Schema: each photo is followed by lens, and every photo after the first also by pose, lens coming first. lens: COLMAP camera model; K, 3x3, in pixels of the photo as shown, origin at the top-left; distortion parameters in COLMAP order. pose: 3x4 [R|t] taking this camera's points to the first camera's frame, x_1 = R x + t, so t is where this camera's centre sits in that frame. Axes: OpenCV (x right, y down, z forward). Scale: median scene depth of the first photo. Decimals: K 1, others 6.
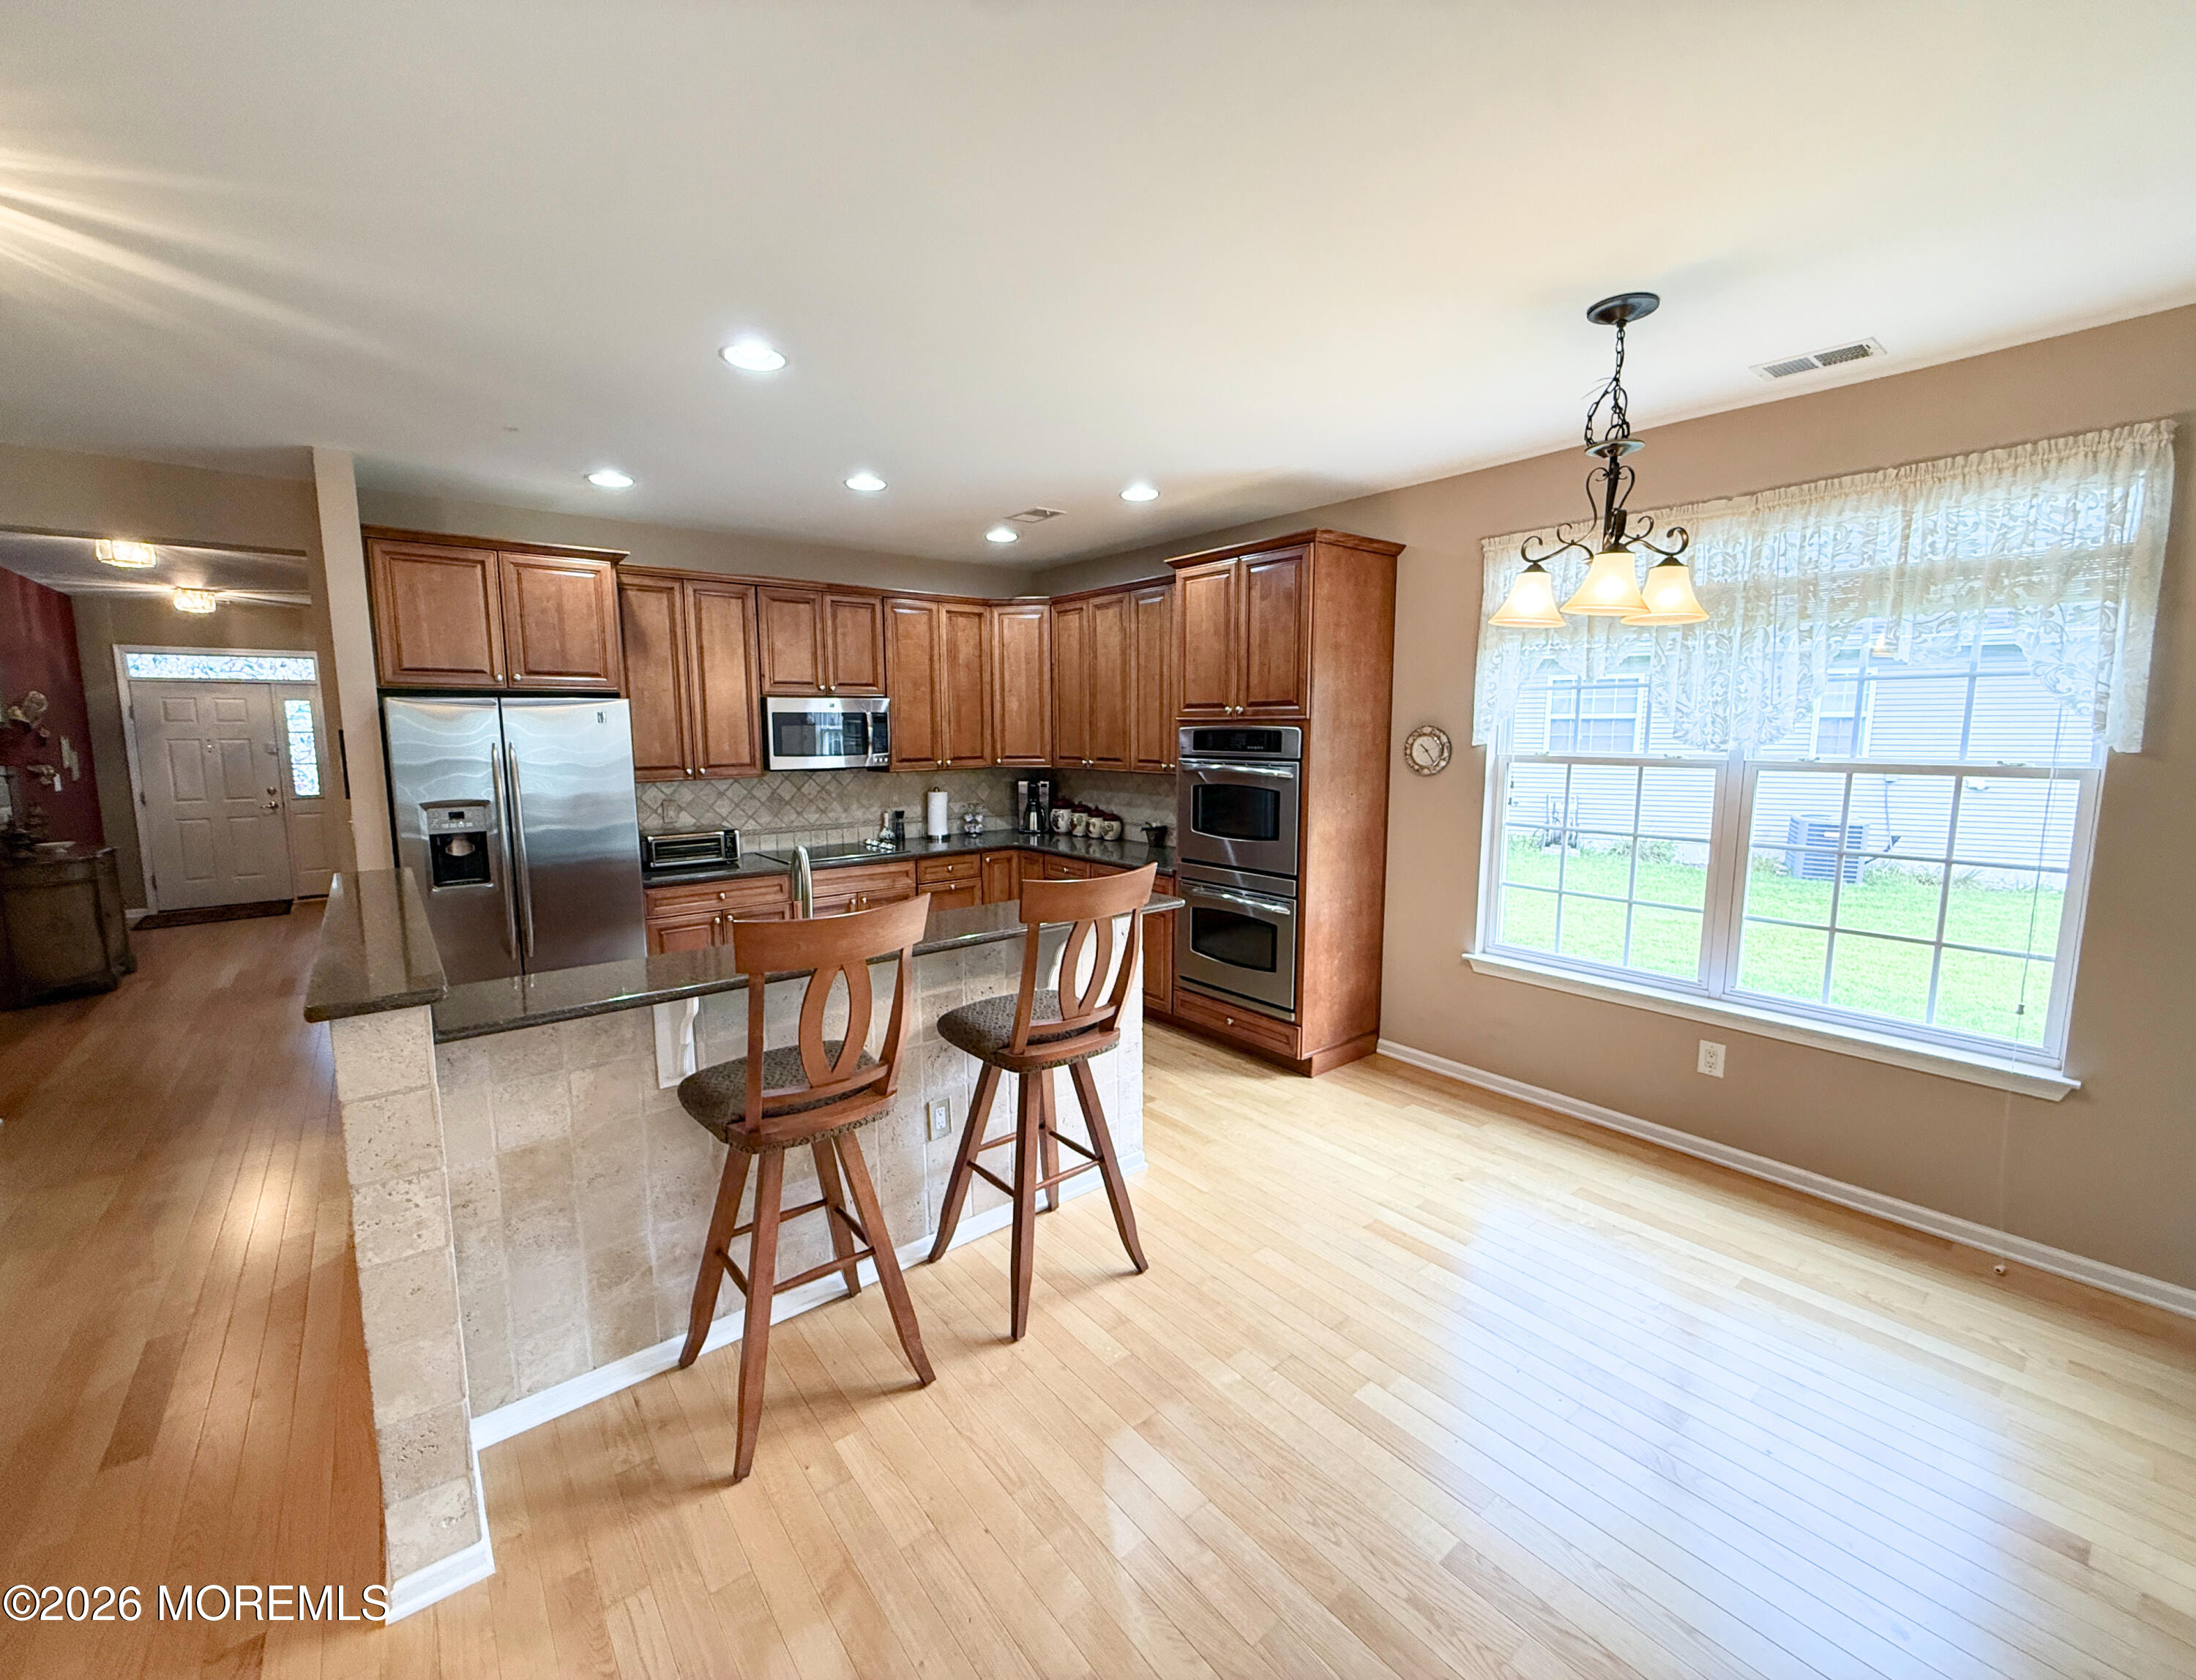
lens RADIAL K [[898.3, 0, 1078.9], [0, 898.3, 837.5], [0, 0, 1]] dist [0.002908, 0.000400]
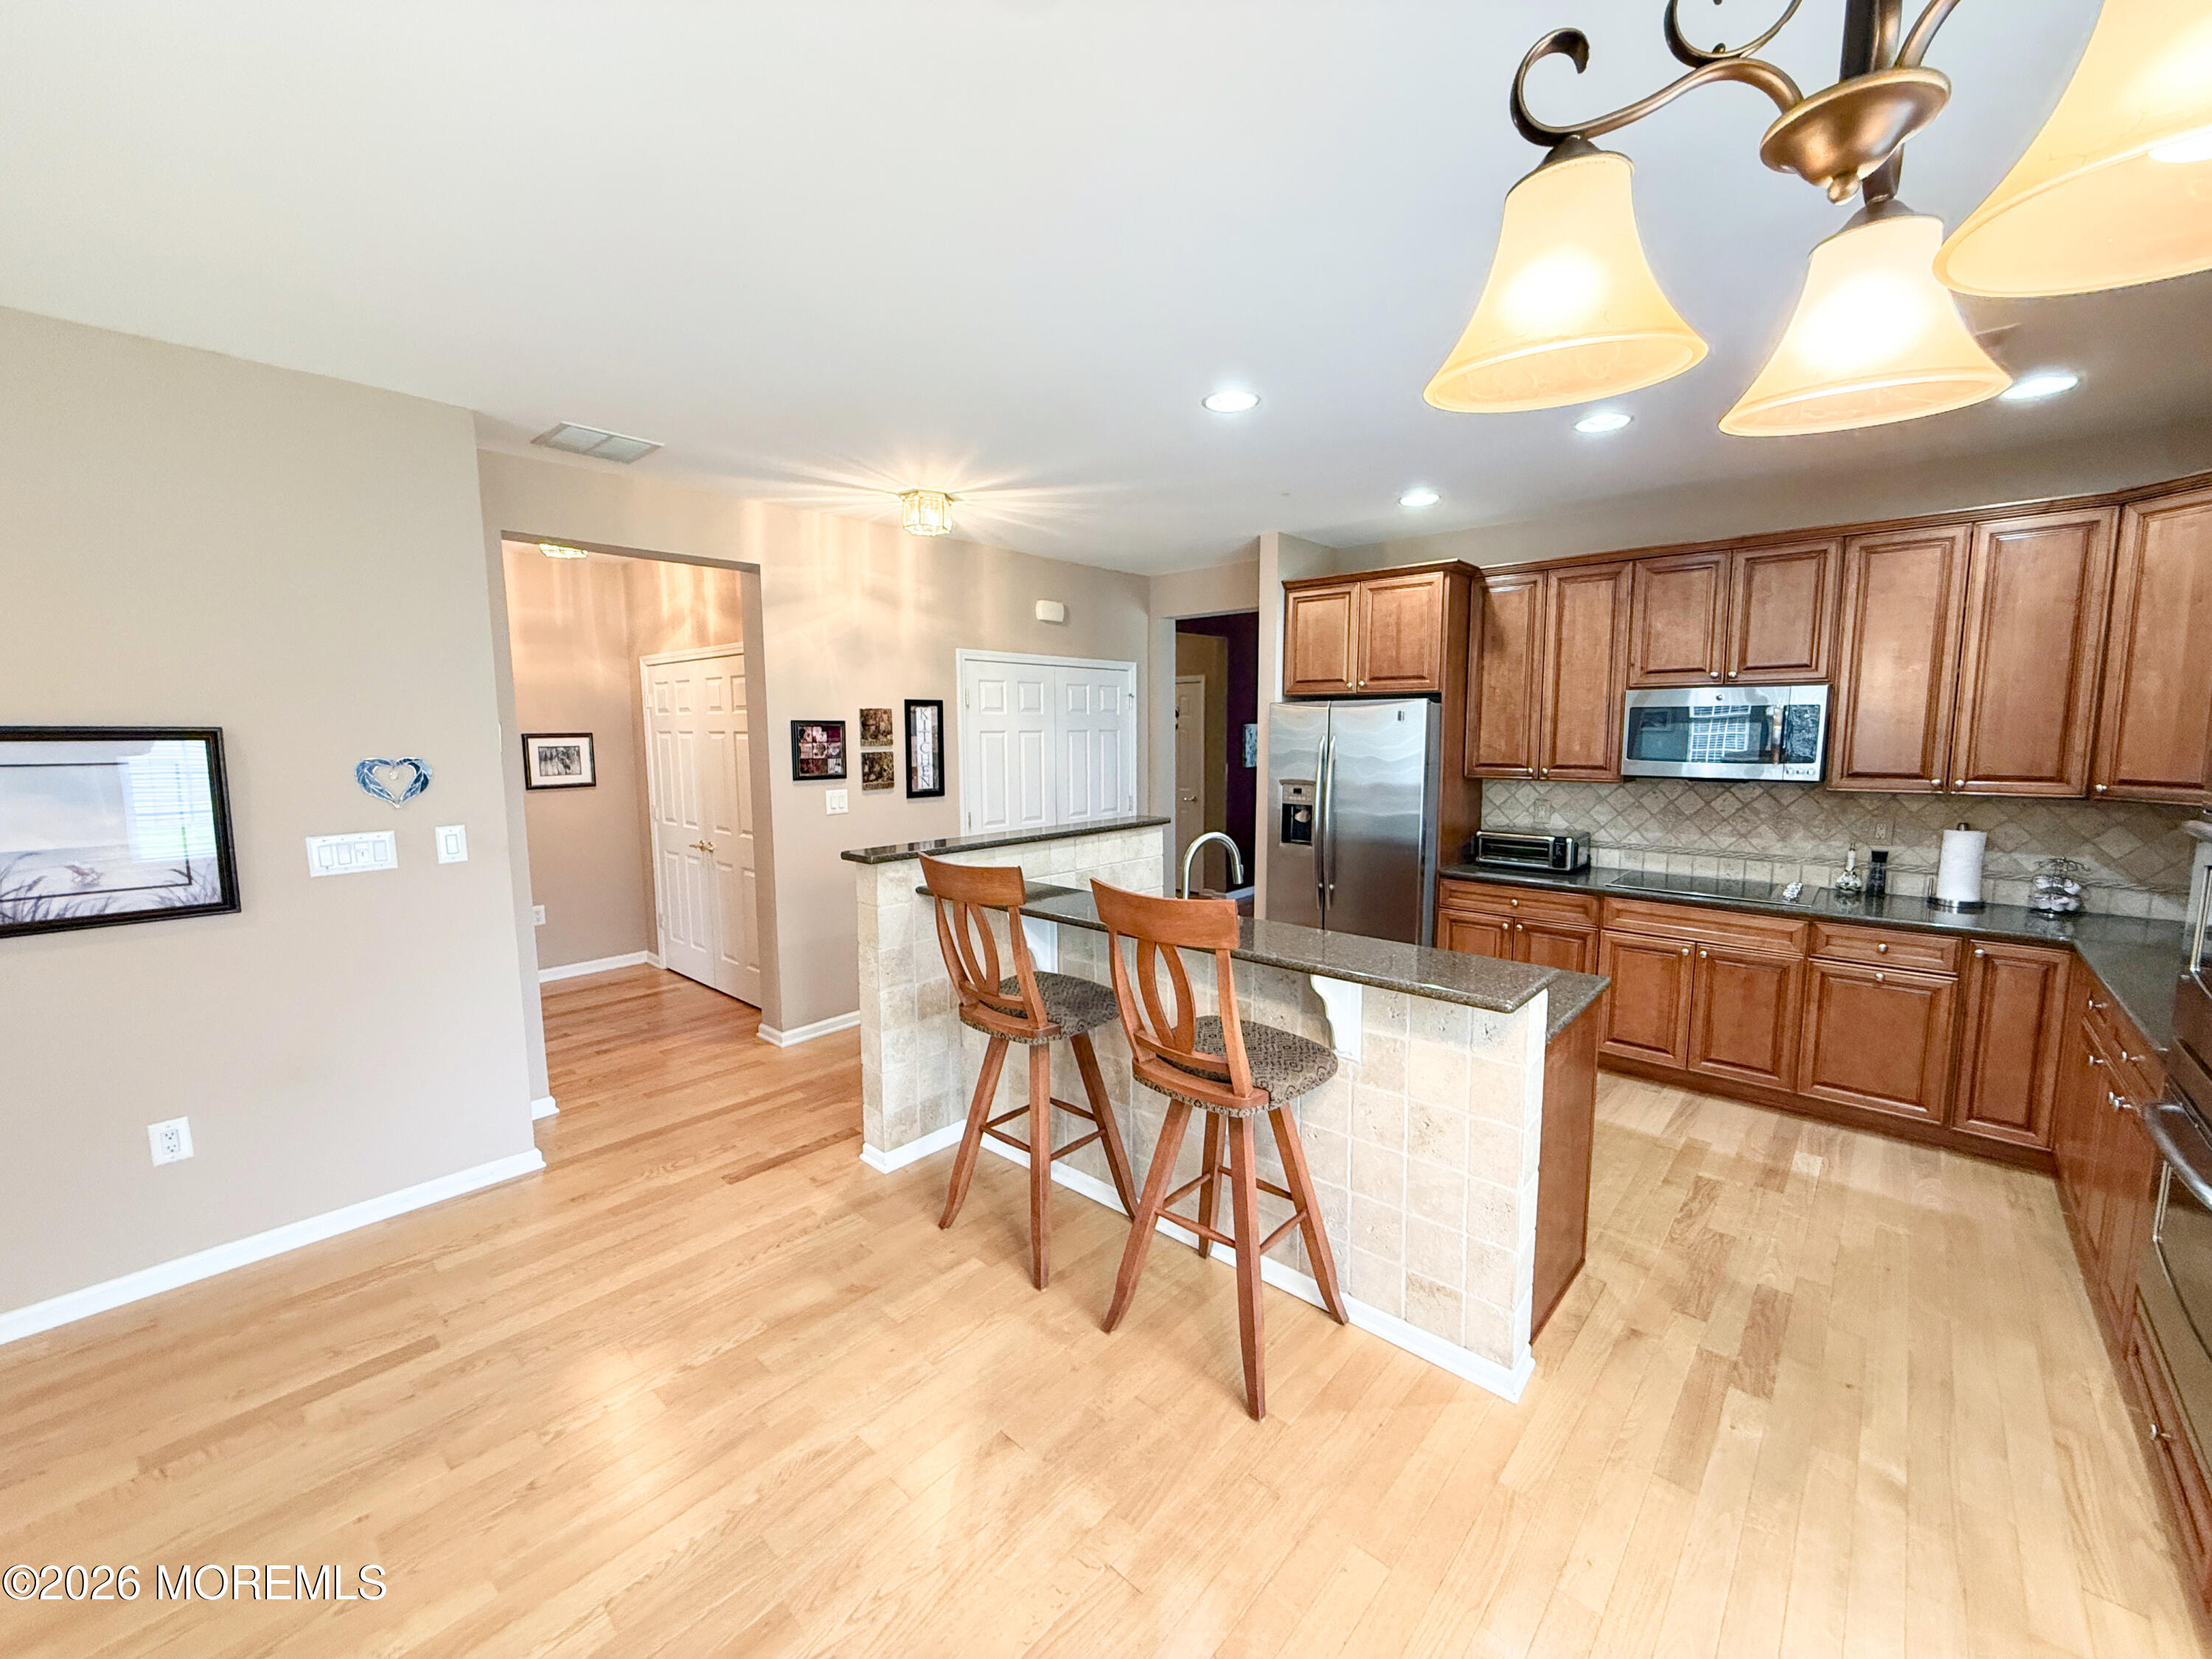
lens RADIAL K [[886.1, 0, 1101.6], [0, 886.1, 828.3], [0, 0, 1]] dist [0.000964, -0.000601]
pose [[0.159145, 0.114248, -0.980622, 0.423962], [-0.123276, 0.987807, 0.095079, -0.045581], [0.979528, 0.105756, 0.171288, 0.387369]]
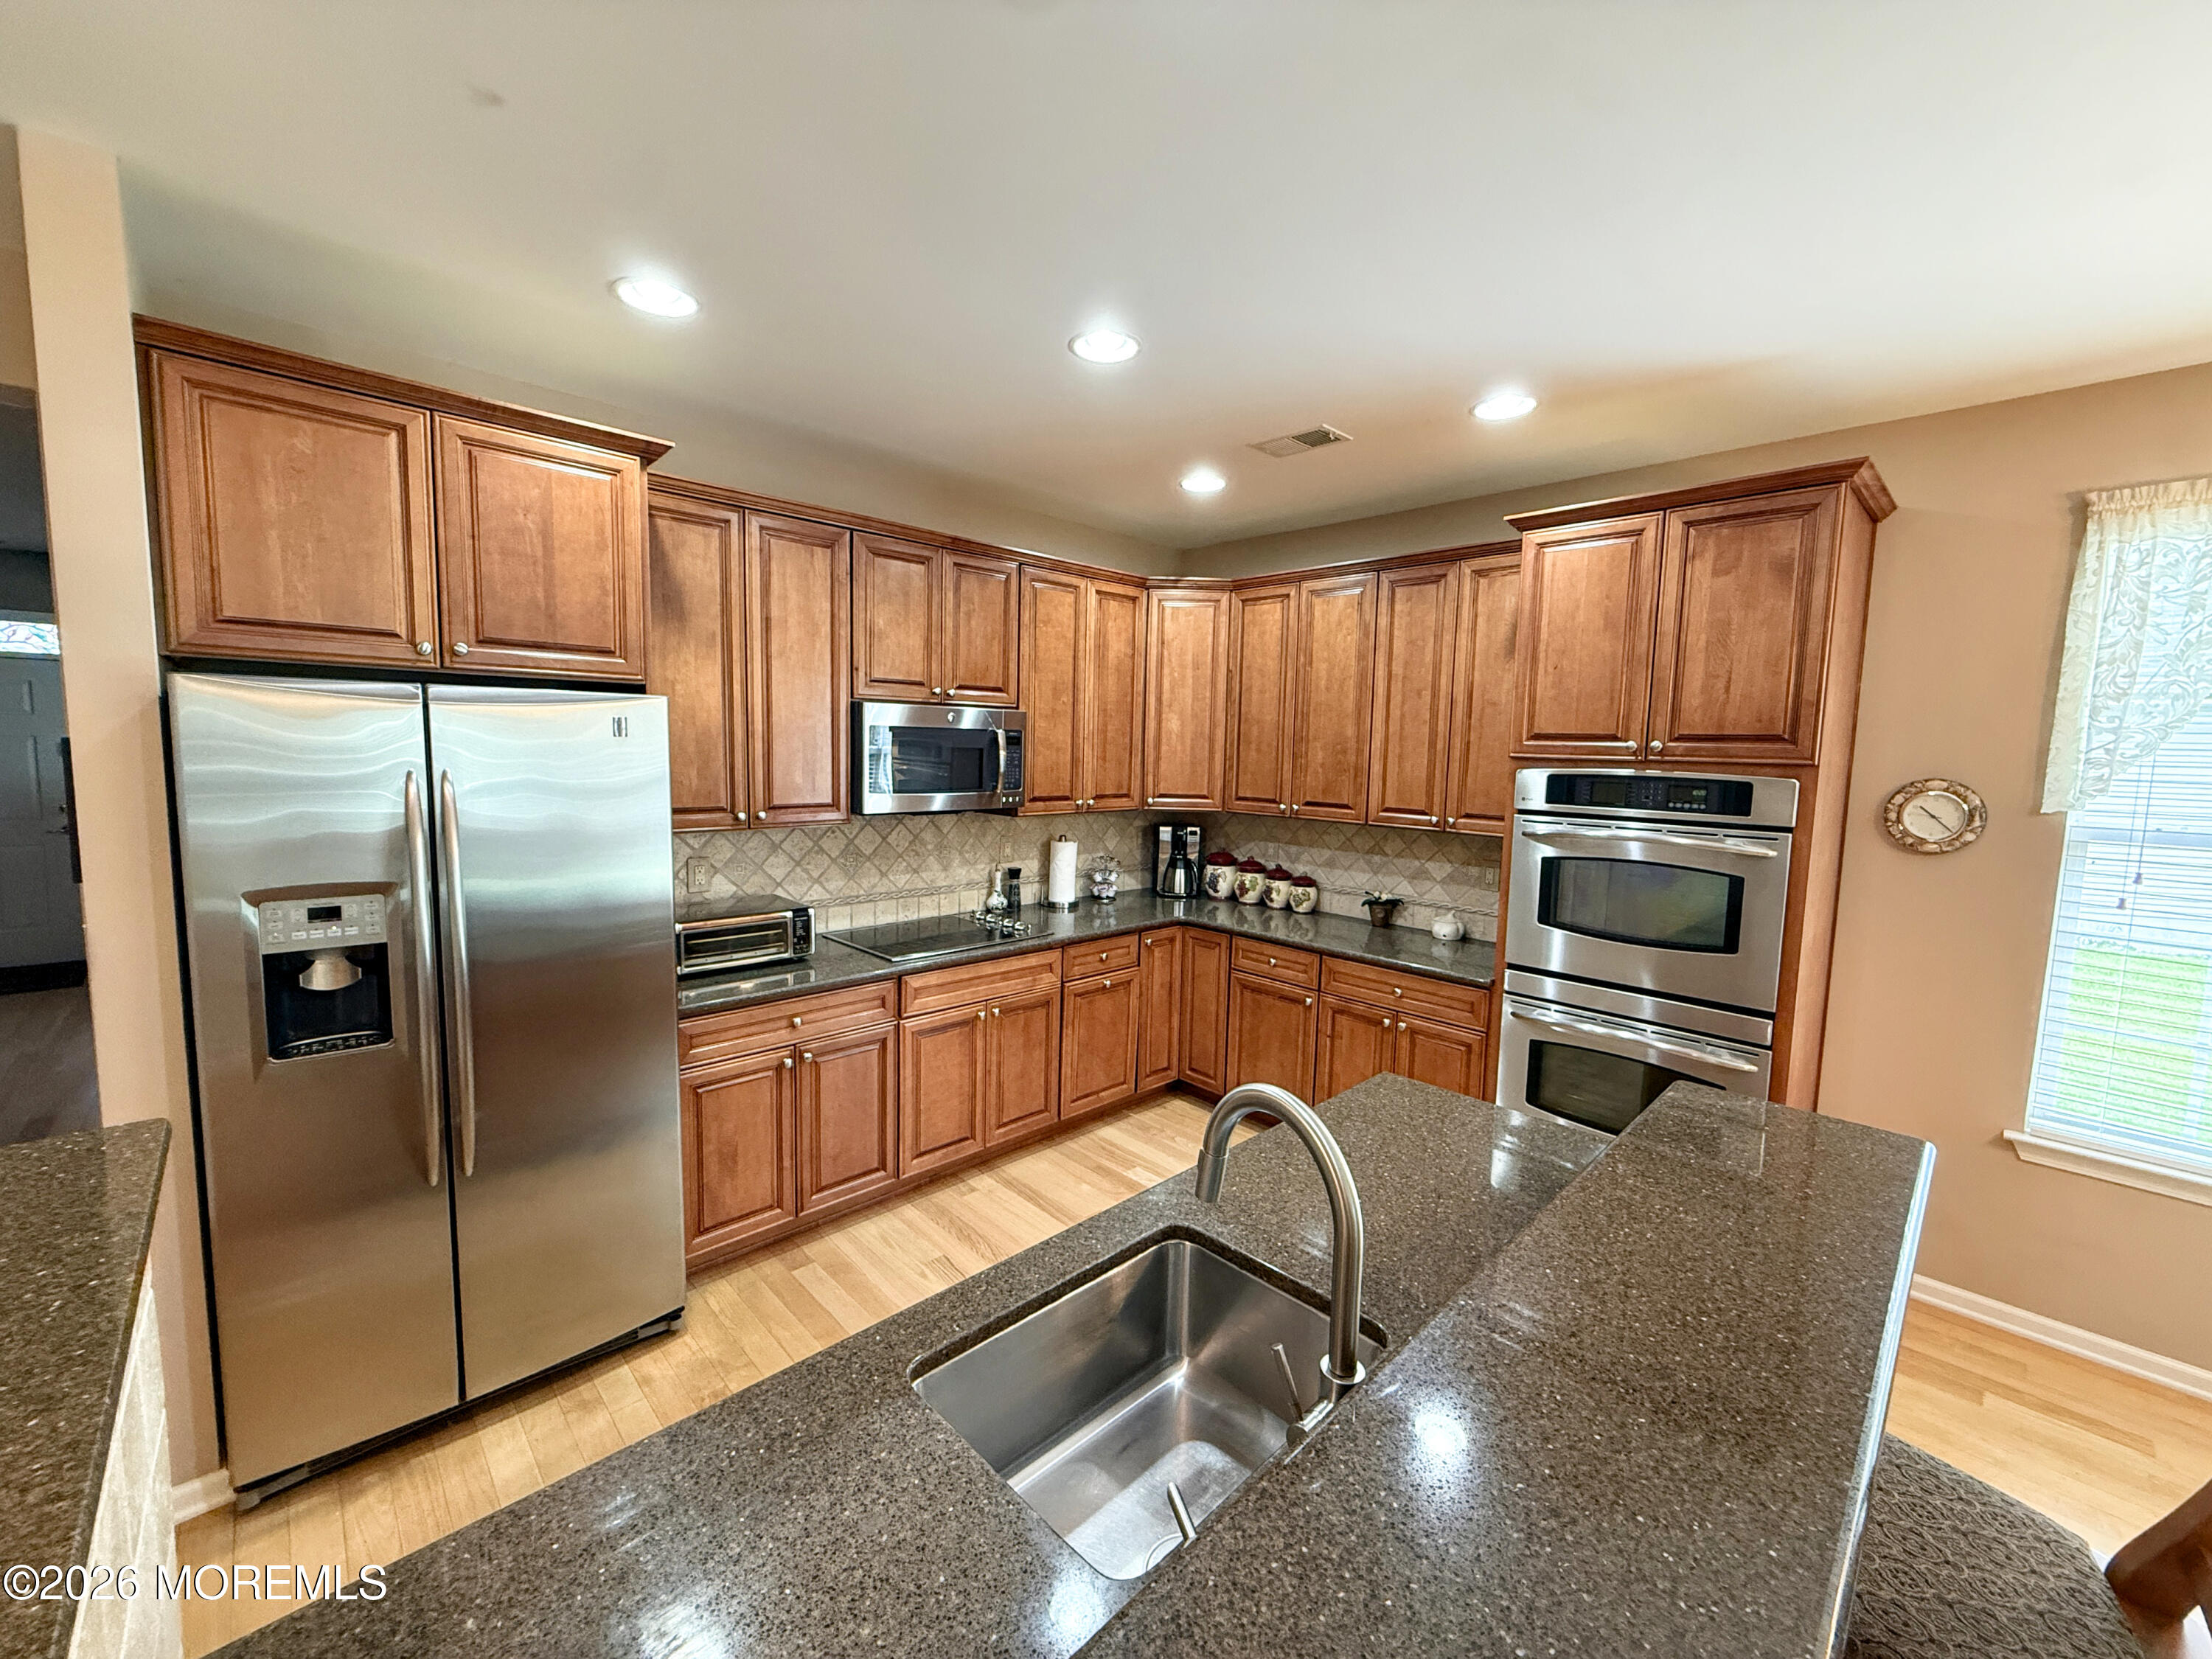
lens RADIAL K [[886.1, 0, 1109.9], [0, 886.1, 828.0], [0, 0, 1]] dist [0.000964, -0.000601]
pose [[0.994617, 0.019808, 0.101708, -0.237802], [-0.016700, 0.999370, -0.031325, -0.049511], [-0.102265, 0.029458, 0.994321, 0.357463]]
